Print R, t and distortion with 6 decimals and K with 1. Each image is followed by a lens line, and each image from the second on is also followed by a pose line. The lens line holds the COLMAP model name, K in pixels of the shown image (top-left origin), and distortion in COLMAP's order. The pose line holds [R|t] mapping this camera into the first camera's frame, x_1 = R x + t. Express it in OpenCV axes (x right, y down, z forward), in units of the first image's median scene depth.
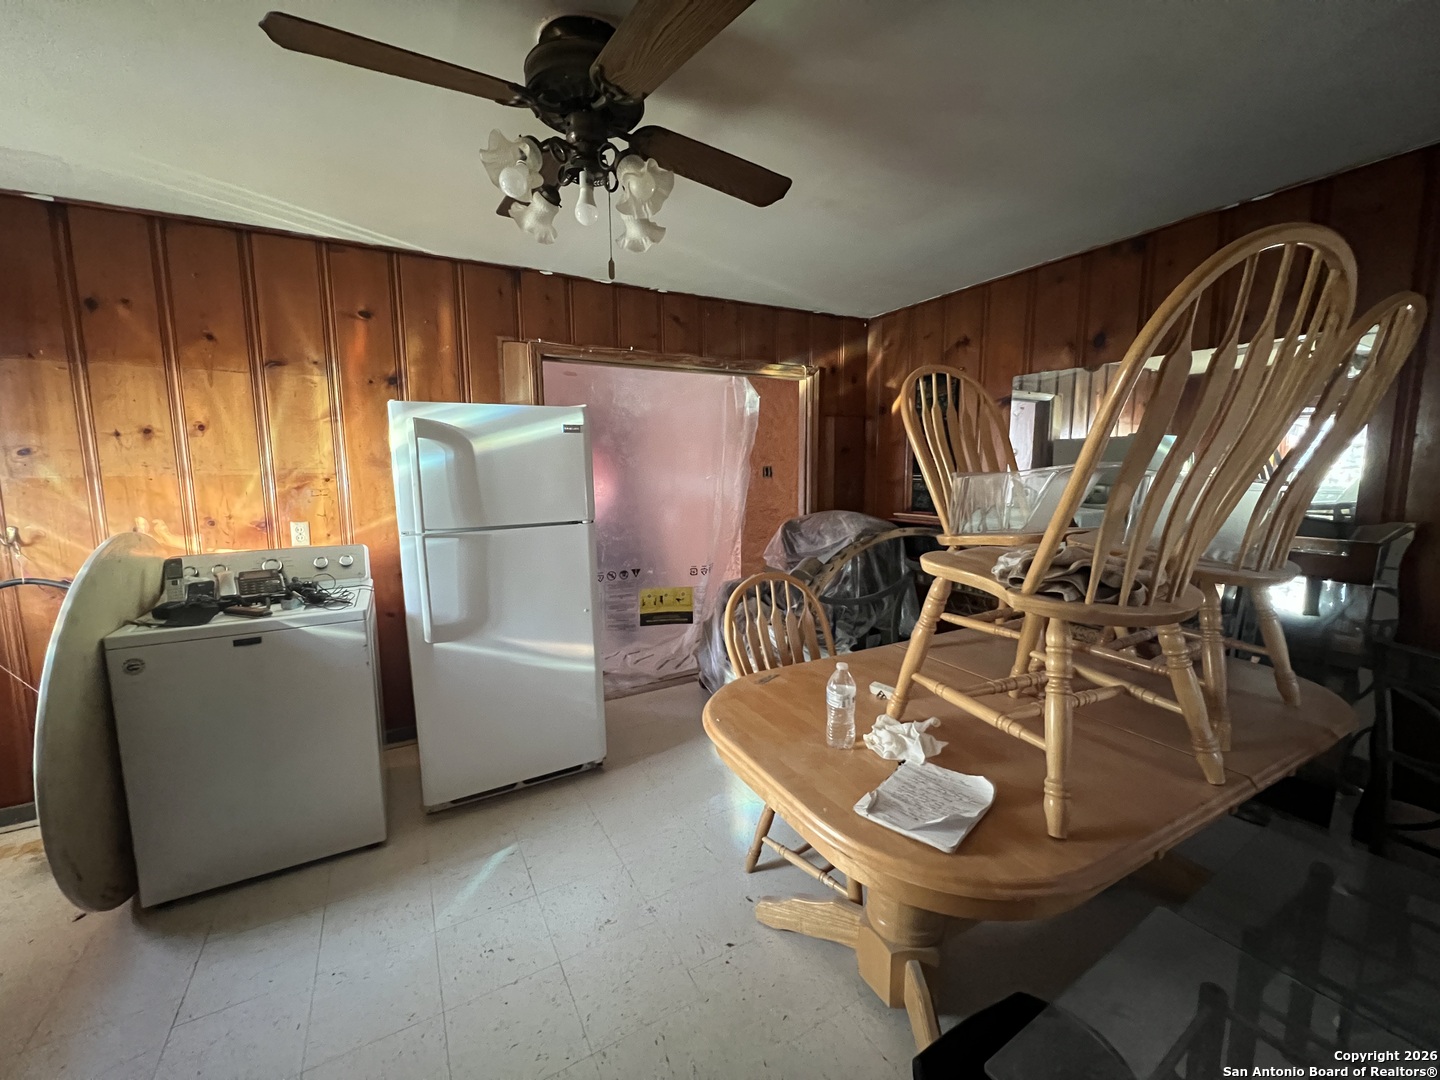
lens RADIAL K [[578.6, 0, 721.3], [0, 578.6, 538.0], [0, 0, 1]] dist [0.002123, 0.000099]
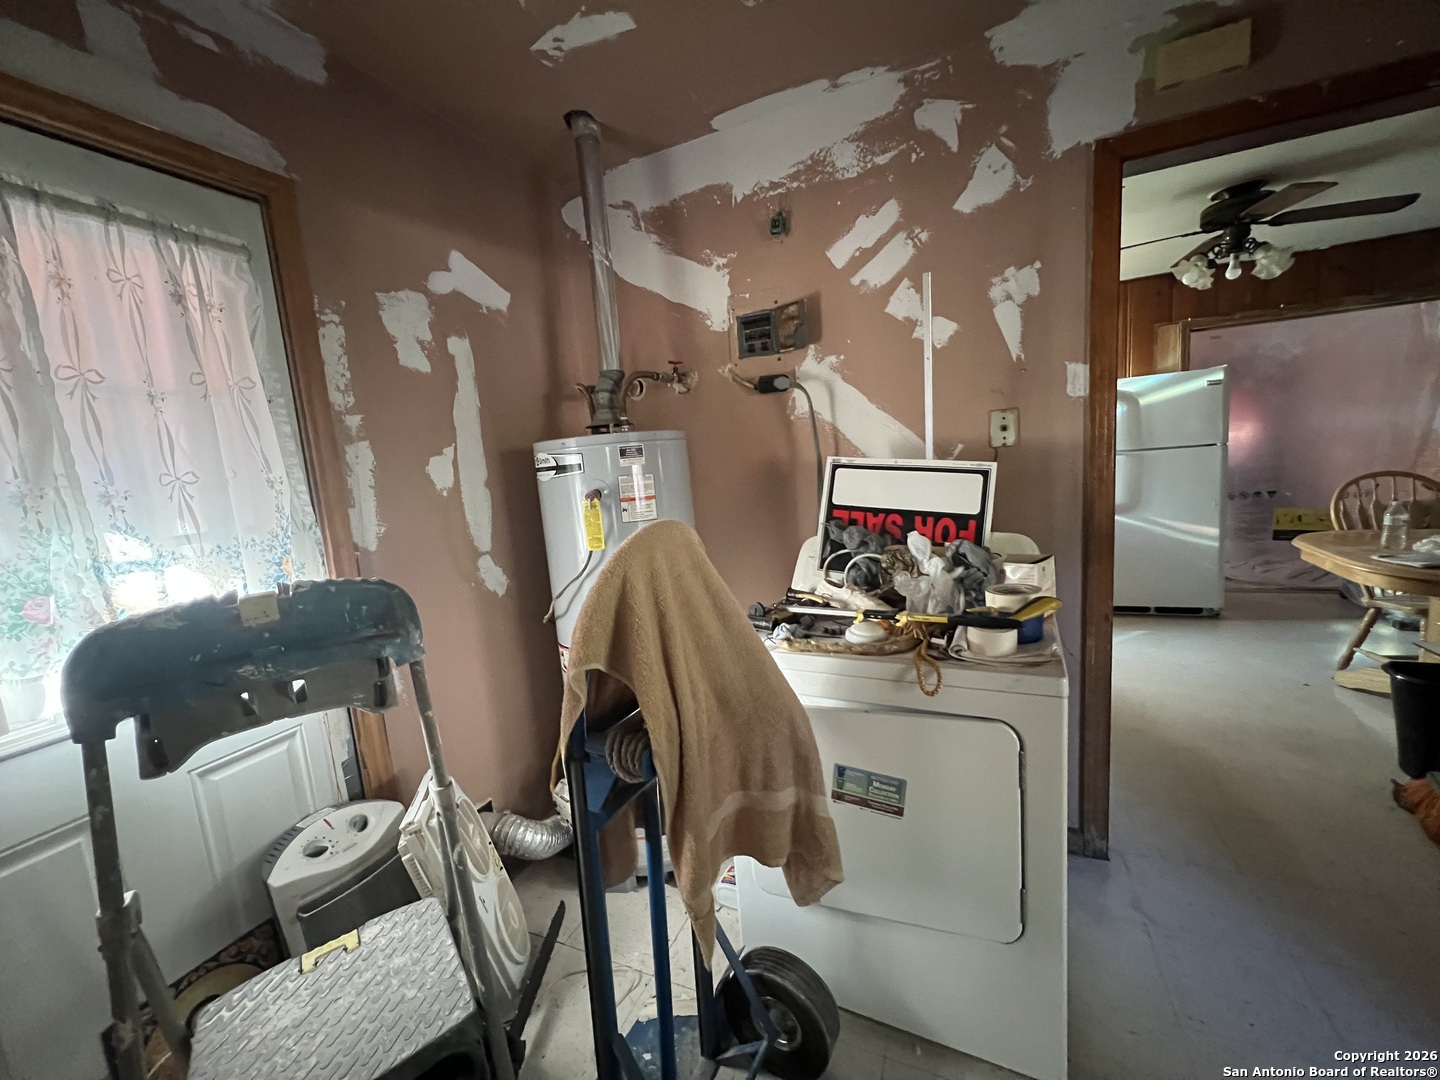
lens RADIAL K [[578.6, 0, 717.6], [0, 578.6, 537.5], [0, 0, 1]] dist [0.002123, 0.000099]
pose [[0.584504, 0.075890, -0.807834, 0.189876], [-0.025828, 0.996852, 0.074959, 0.107466], [0.810980, -0.022949, 0.584624, -0.754591]]
